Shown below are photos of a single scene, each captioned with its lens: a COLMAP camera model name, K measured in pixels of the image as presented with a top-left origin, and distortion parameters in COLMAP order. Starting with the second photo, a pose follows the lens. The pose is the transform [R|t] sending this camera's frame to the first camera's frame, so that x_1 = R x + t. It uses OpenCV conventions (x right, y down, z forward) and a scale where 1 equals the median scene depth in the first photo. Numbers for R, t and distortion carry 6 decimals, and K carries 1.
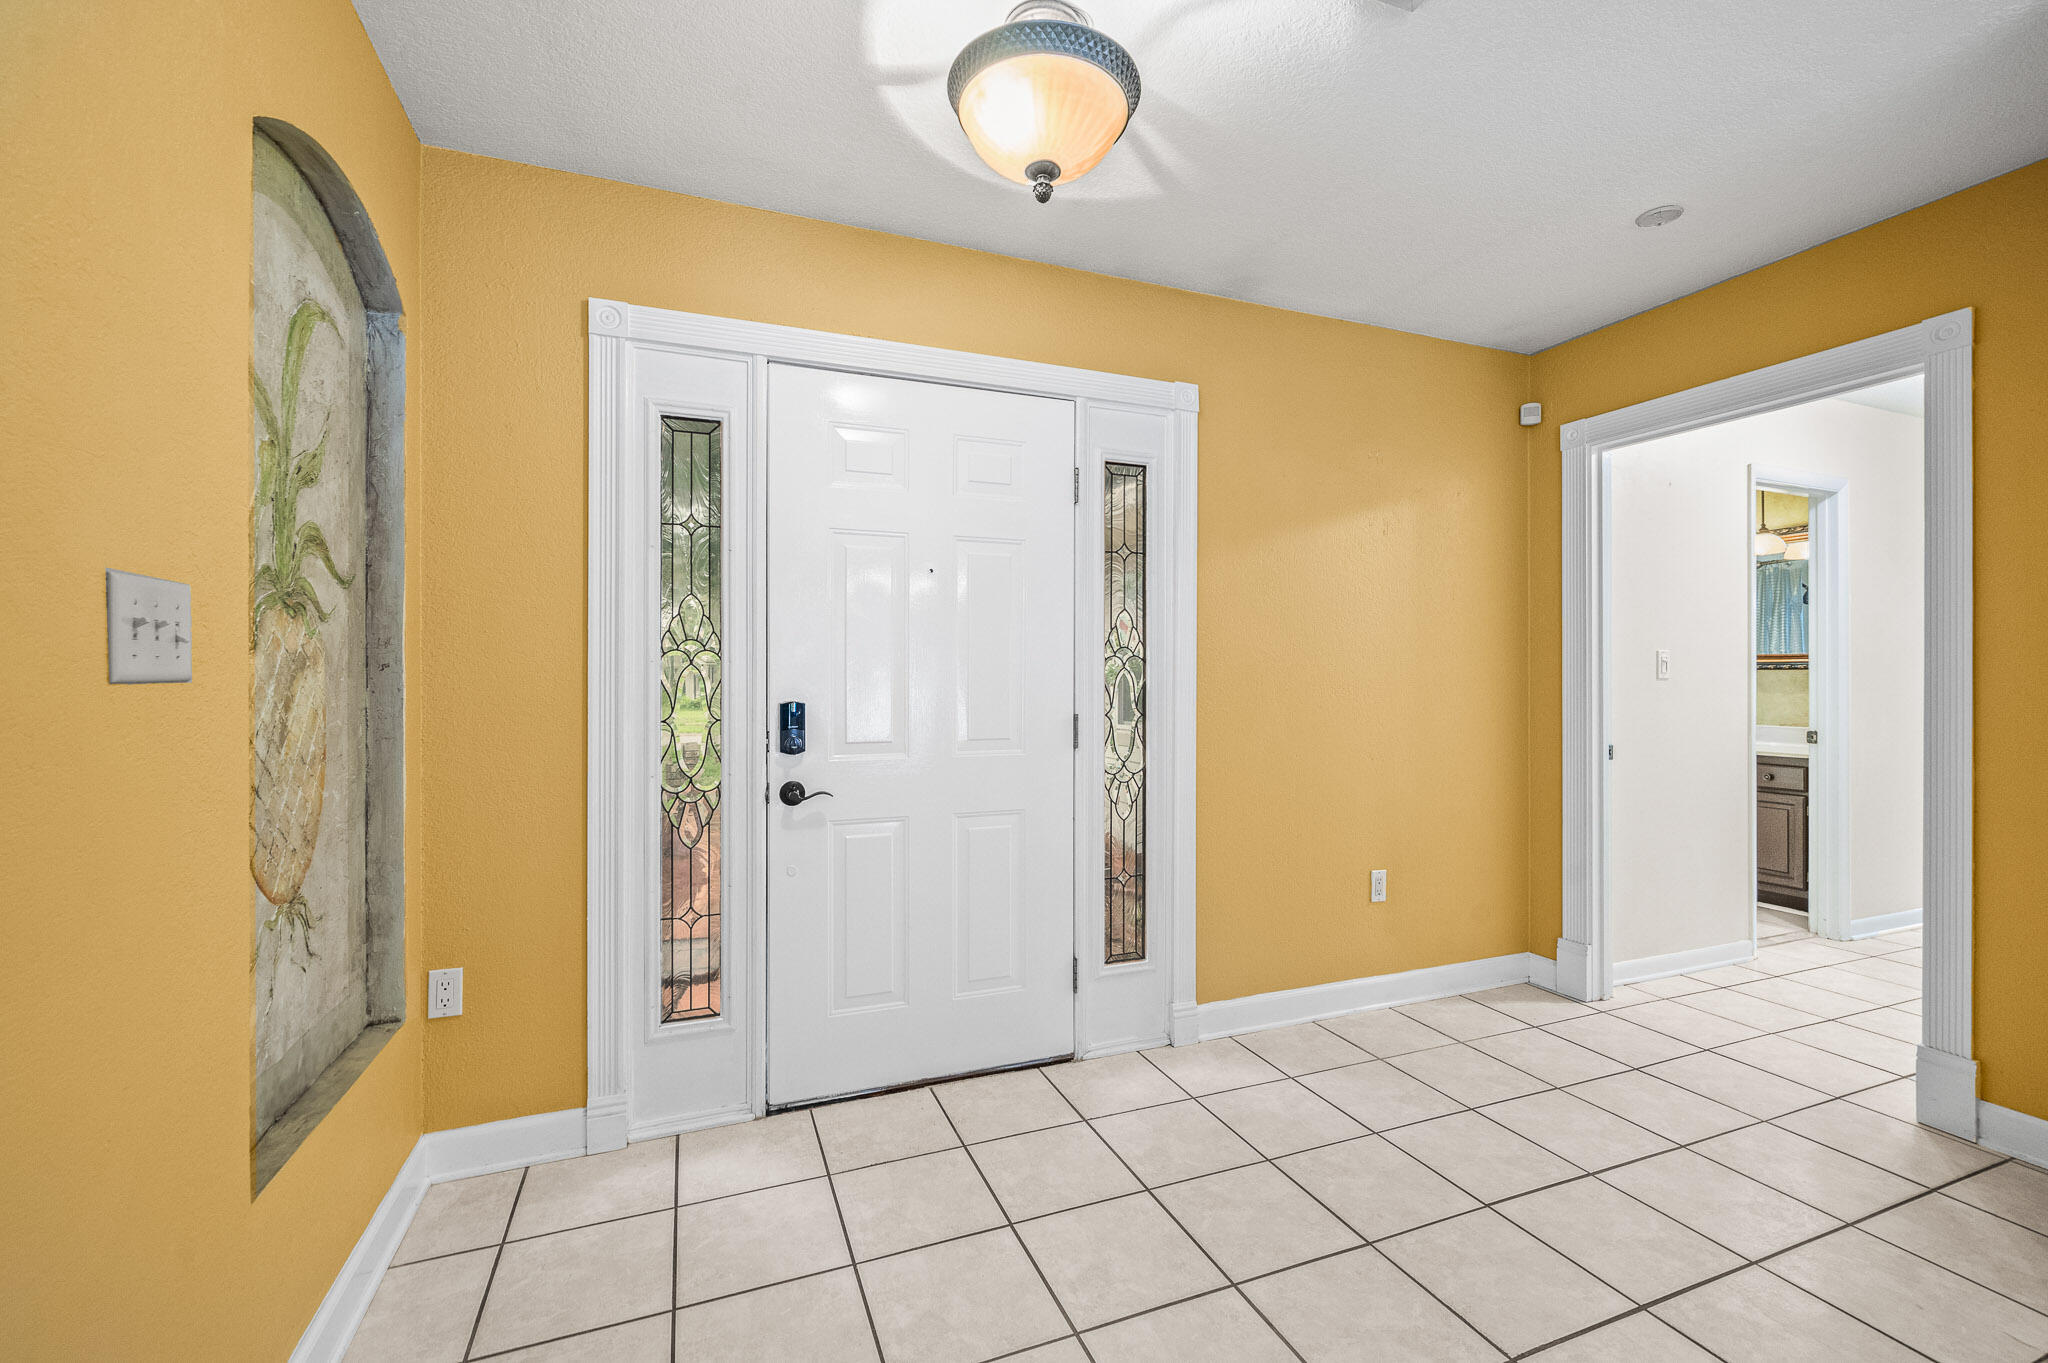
lens RADIAL K [[861.1, 0, 1030.6], [0, 861.1, 679.1], [0, 0, 1]] dist [-0.004778, 0.000208]
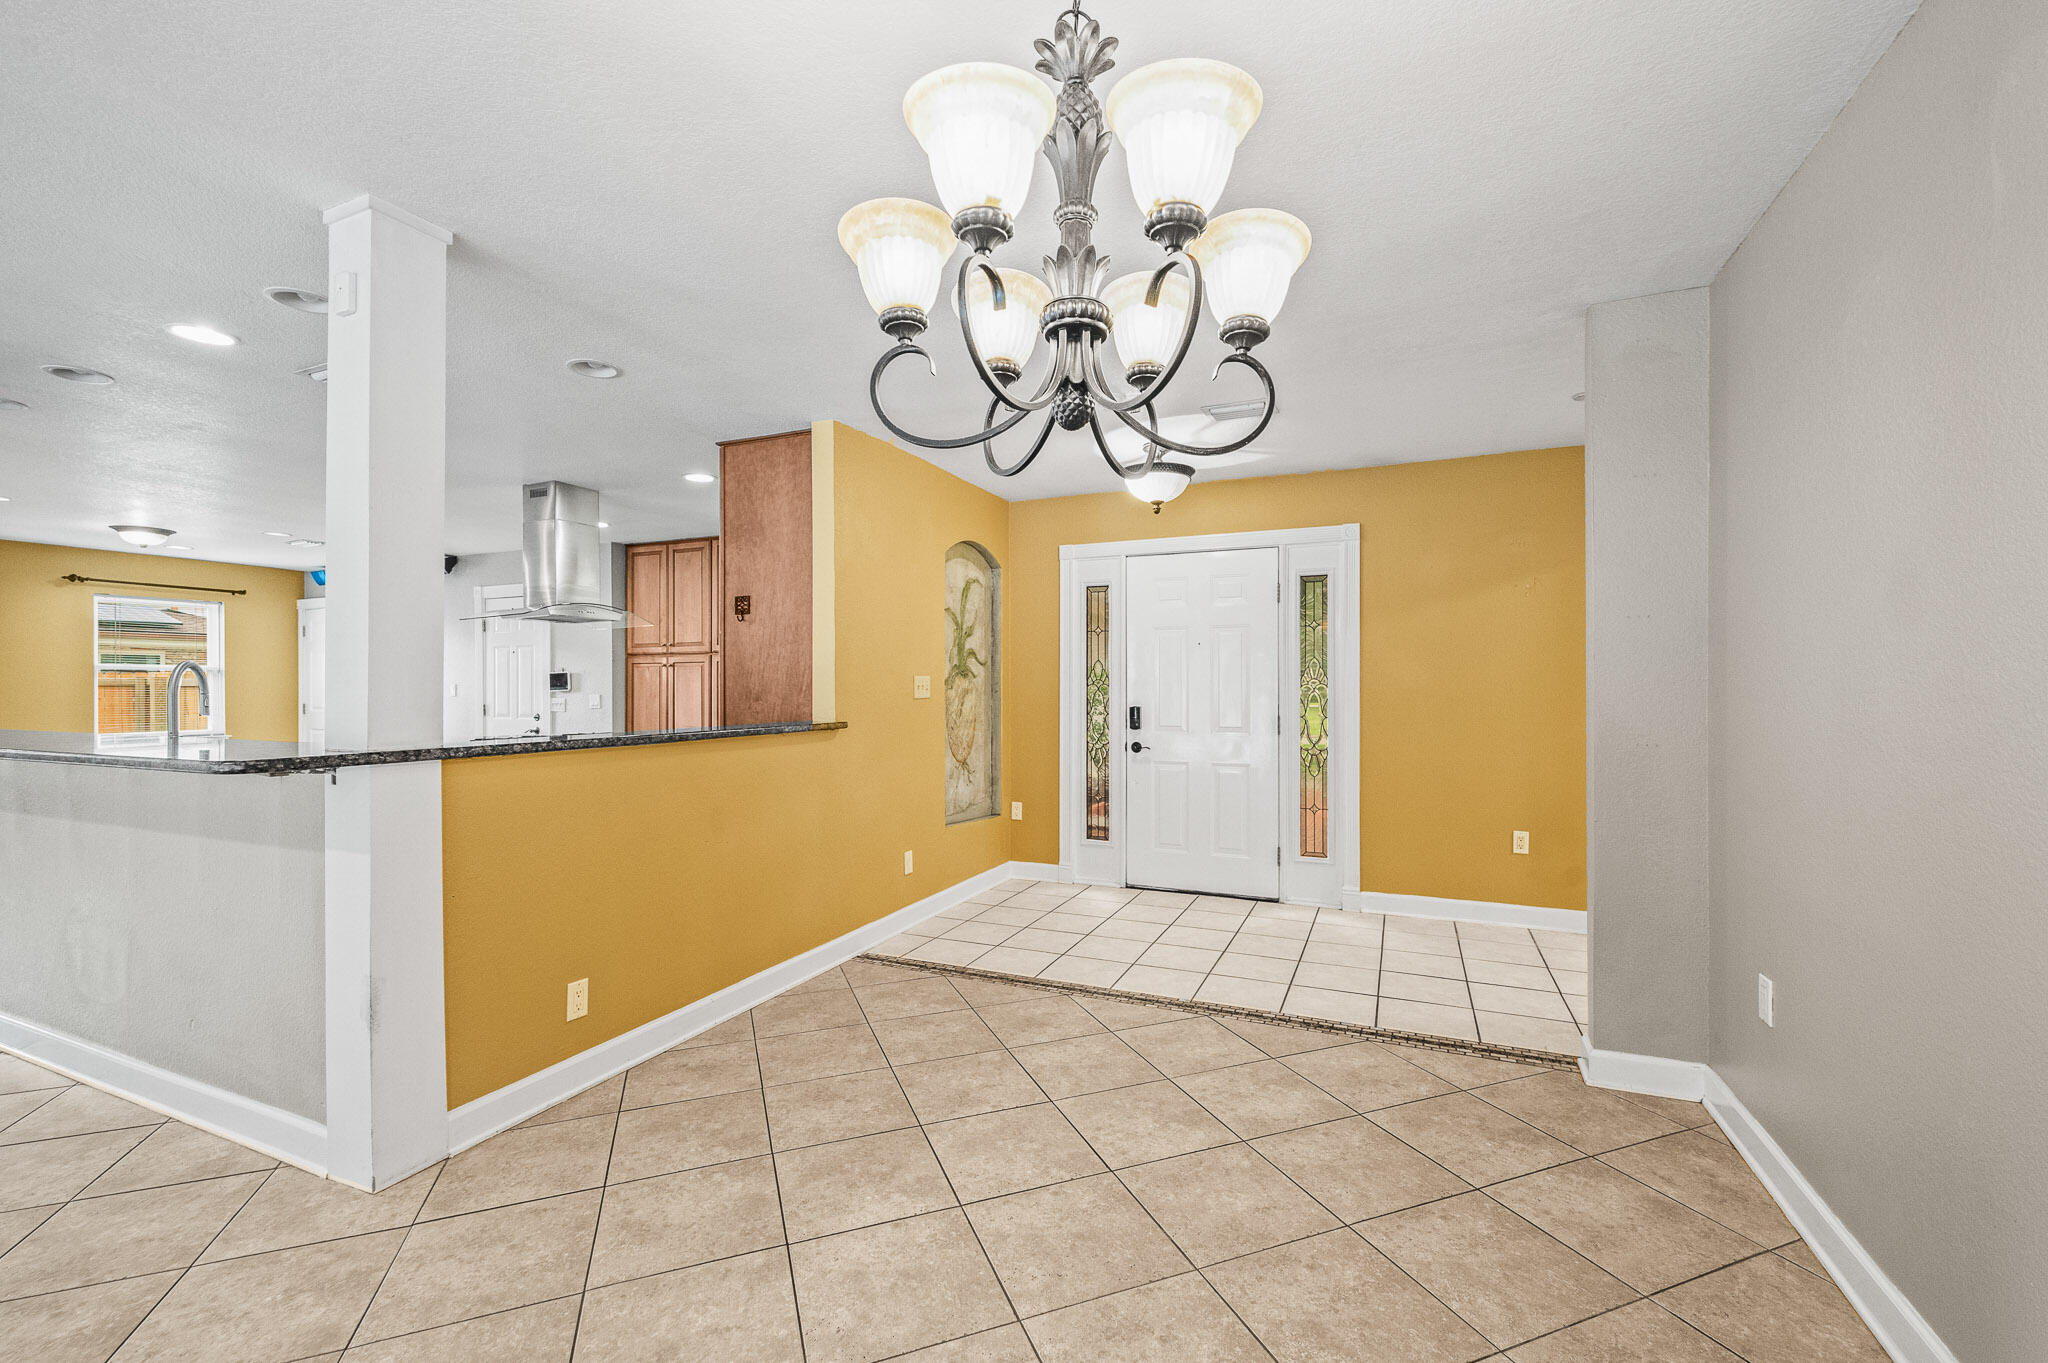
lens RADIAL K [[861.1, 0, 1029.0], [0, 861.1, 683.2], [0, 0, 1]] dist [-0.004778, 0.000208]
pose [[0.698707, -0.005492, -0.715387, 1.095726], [0.000438, 0.999974, -0.007249, -0.016946], [0.715408, 0.004751, 0.698691, -0.742215]]
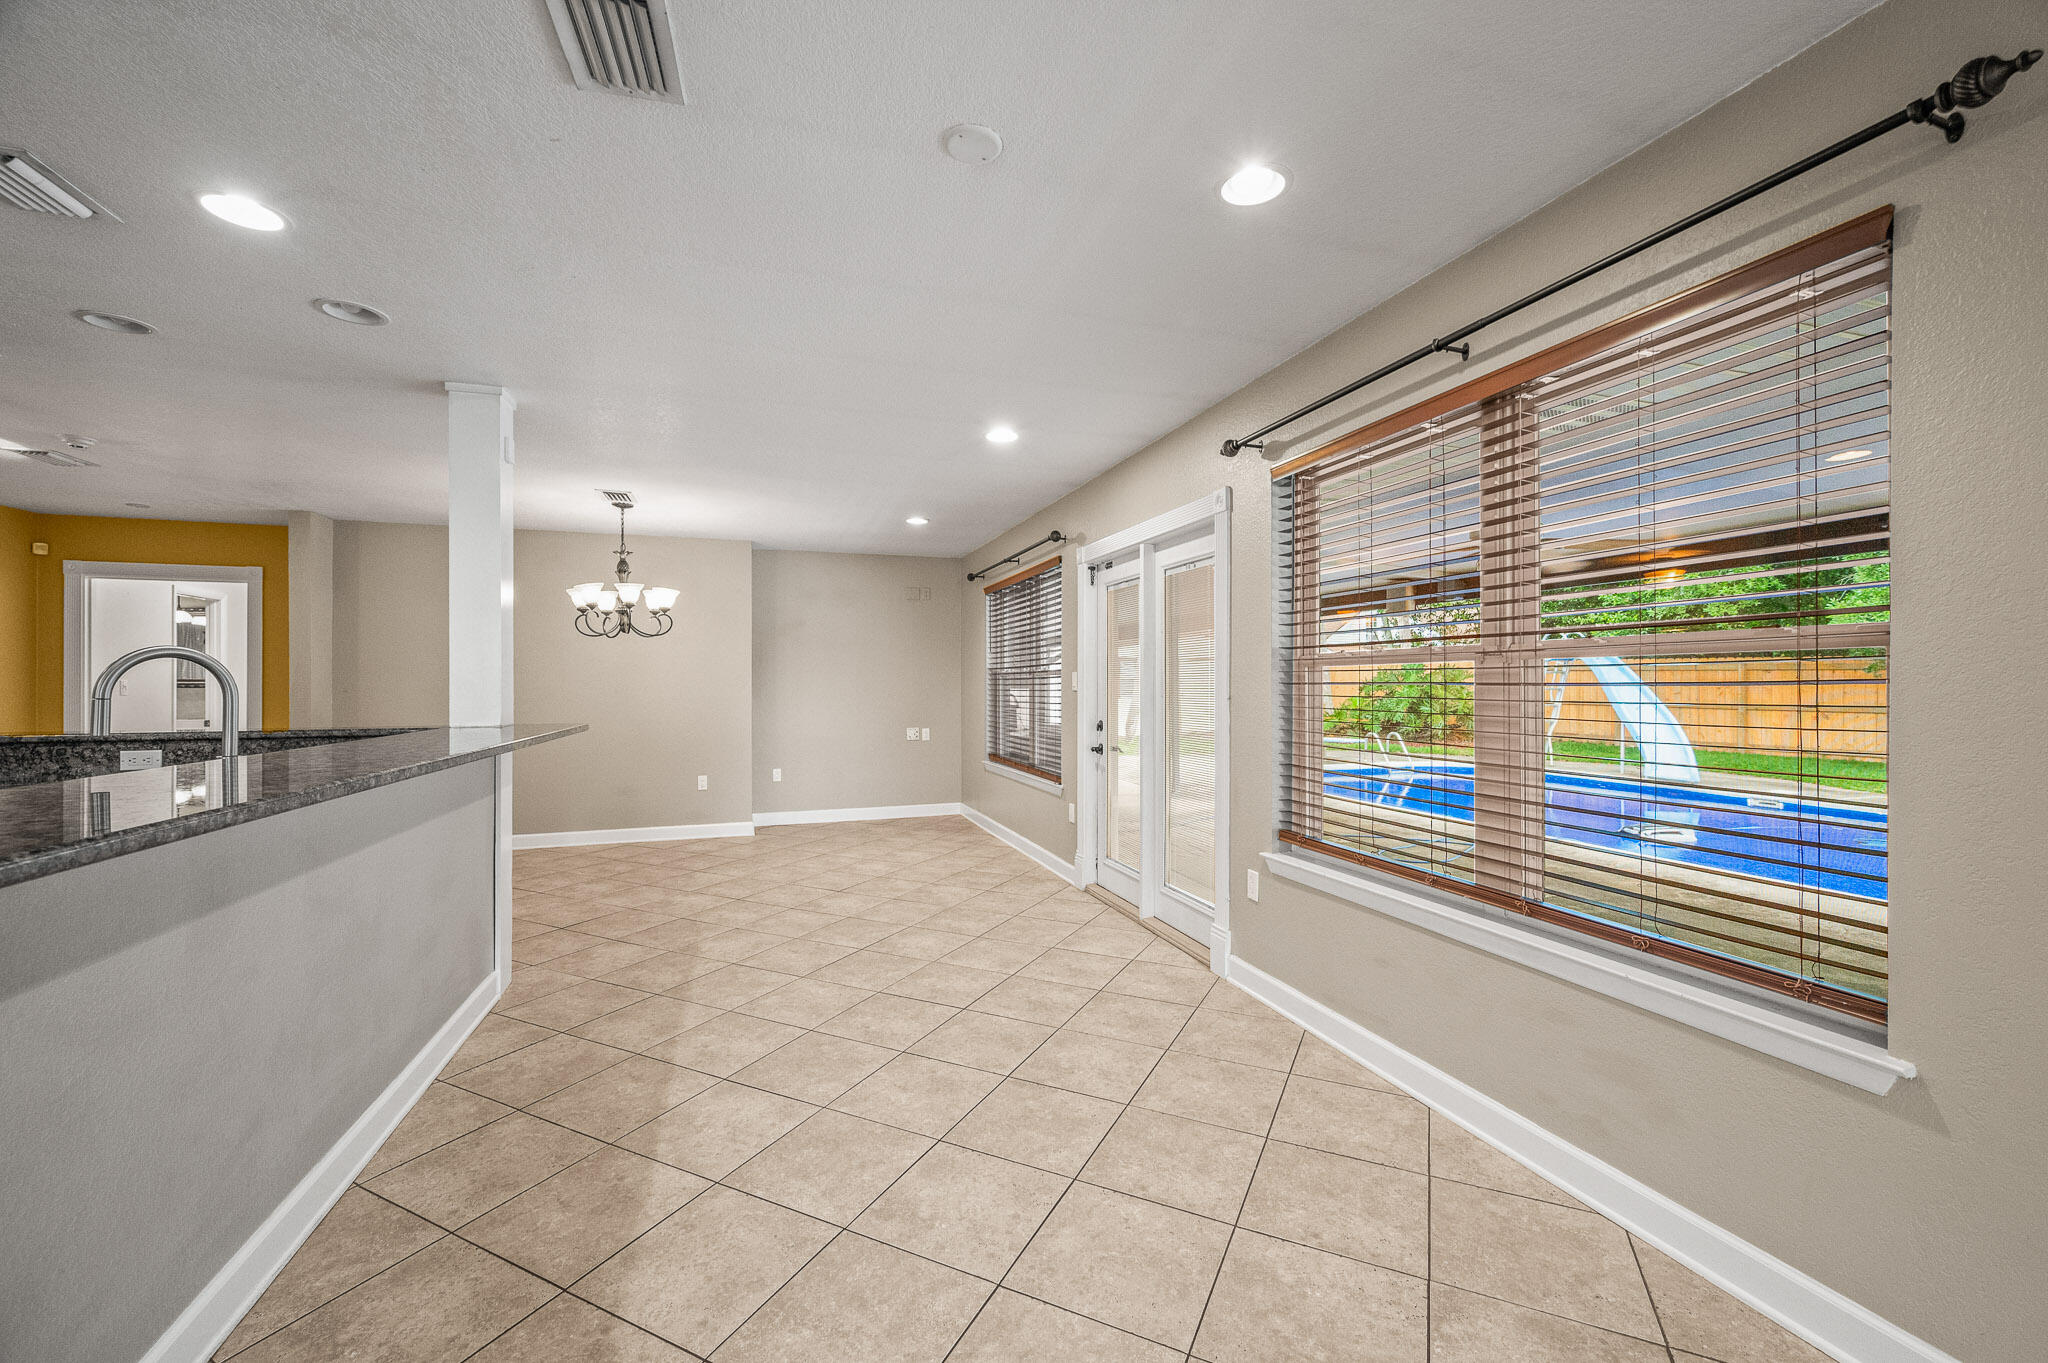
lens RADIAL K [[826.6, 0, 1035.3], [0, 826.6, 677.1], [0, 0, 1]] dist [-0.000377, 0.000464]
pose [[0.052979, 0.008889, 0.998556, -1.423068], [0.003109, 0.999954, -0.009066, -0.022802], [-0.998591, 0.003585, 0.052949, -1.612648]]
